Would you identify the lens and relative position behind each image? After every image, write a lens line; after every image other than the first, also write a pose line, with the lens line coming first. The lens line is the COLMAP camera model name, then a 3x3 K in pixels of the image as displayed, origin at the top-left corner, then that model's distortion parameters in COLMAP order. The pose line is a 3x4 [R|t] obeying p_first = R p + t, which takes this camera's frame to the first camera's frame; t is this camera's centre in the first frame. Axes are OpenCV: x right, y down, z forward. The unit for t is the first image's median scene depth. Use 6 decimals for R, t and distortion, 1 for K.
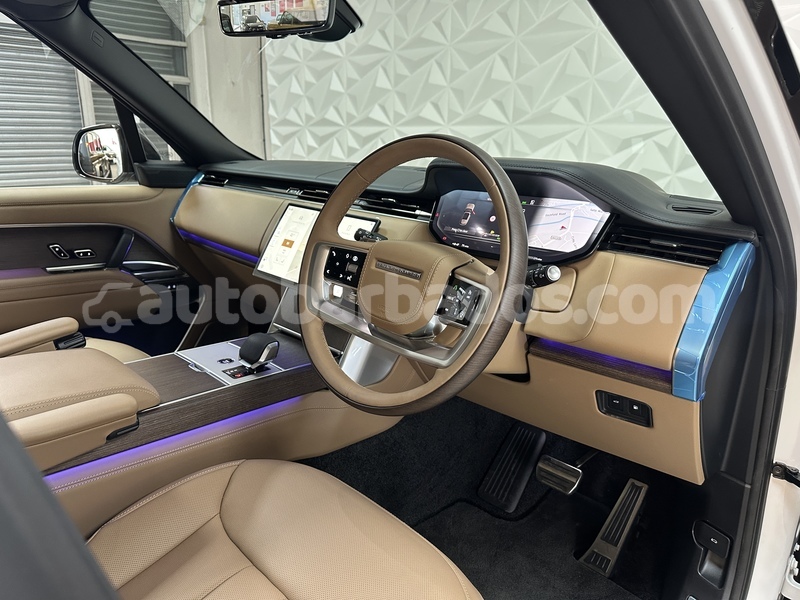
lens RADIAL K [[553.1, 0, 400.0], [0, 553.1, 300.0], [0, 0, 1]] dist [-0.147582, -0.000083]
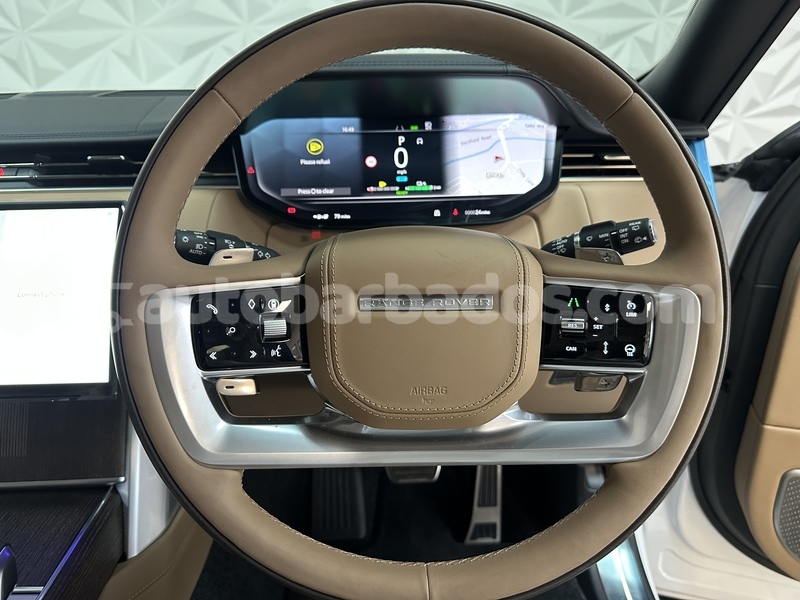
lens RADIAL K [[545.3, 0, 400.0], [0, 545.3, 300.0], [0, 0, 1]] dist [-0.049898, 0.000206]
pose [[0.626109, -0.323509, 0.709457, -0.274114], [0.224725, 0.946129, 0.233106, -0.133187], [-0.746650, 0.013484, 0.665080, 0.570919]]
